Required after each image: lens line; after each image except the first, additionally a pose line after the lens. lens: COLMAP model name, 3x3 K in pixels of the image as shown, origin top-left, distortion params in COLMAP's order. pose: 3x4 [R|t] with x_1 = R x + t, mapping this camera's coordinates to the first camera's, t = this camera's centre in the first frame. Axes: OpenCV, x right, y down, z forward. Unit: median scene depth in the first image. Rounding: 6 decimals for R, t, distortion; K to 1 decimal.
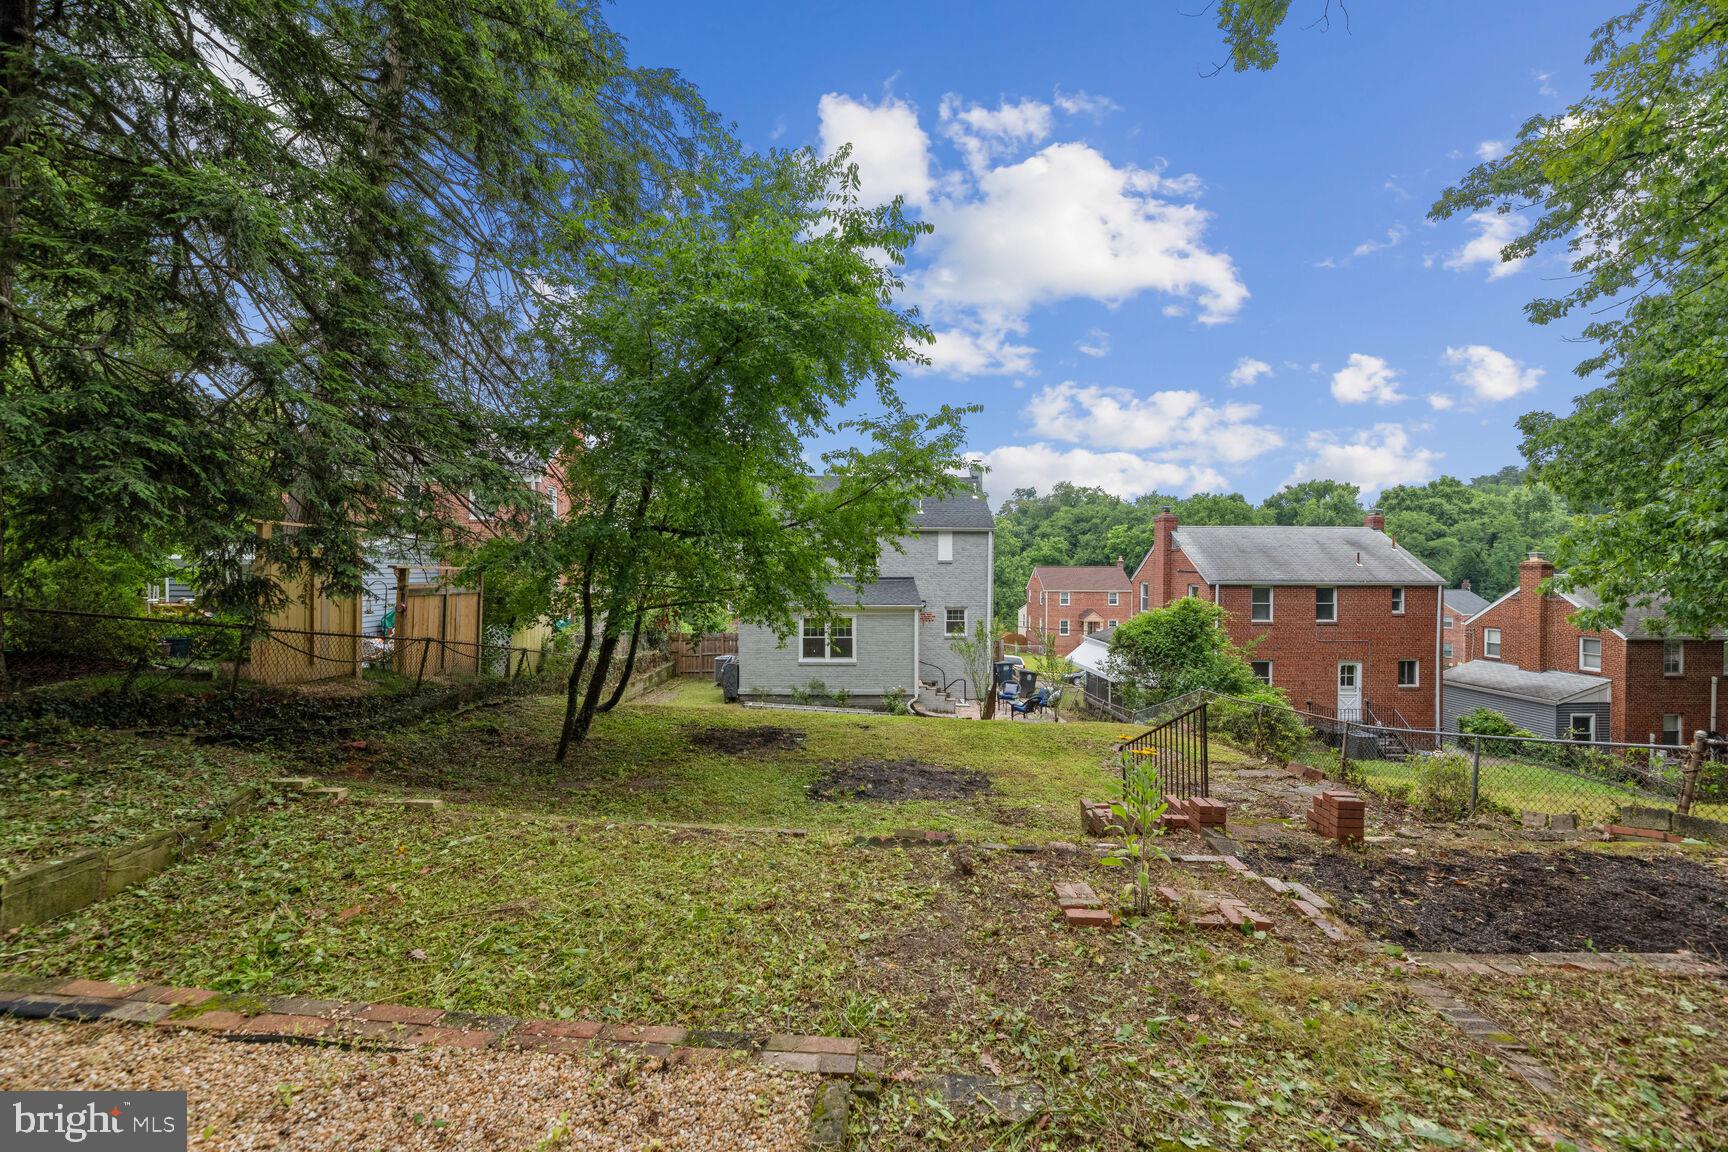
lens RADIAL K [[705.5, 0, 869.1], [0, 705.5, 564.2], [0, 0, 1]] dist [0.000872, -0.000126]
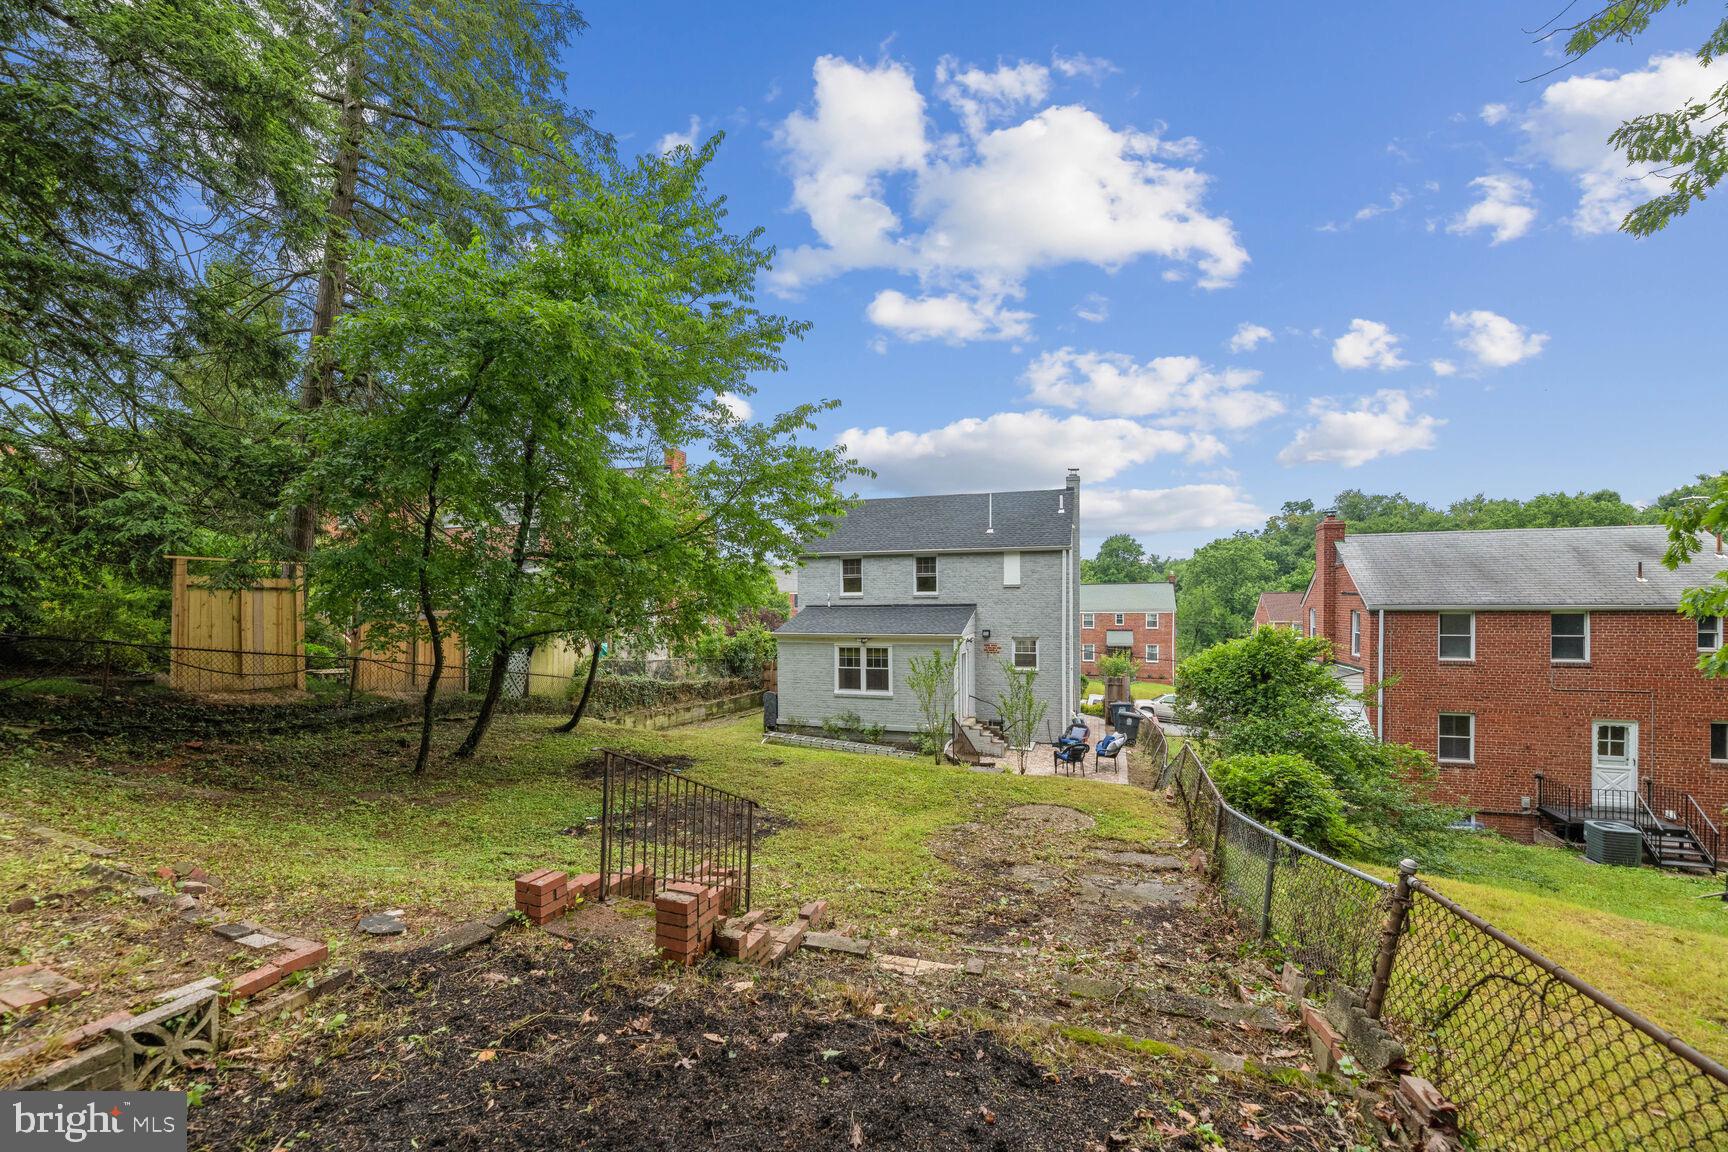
lens RADIAL K [[719.3, 0, 864.0], [0, 719.3, 593.5], [0, 0, 1]] dist [0.000596, 0.000003]
pose [[0.936992, -0.014594, -0.349045, 0.278368], [0.013257, 0.999893, -0.006218, 0.009902], [0.349098, 0.001199, 0.937085, 0.099989]]
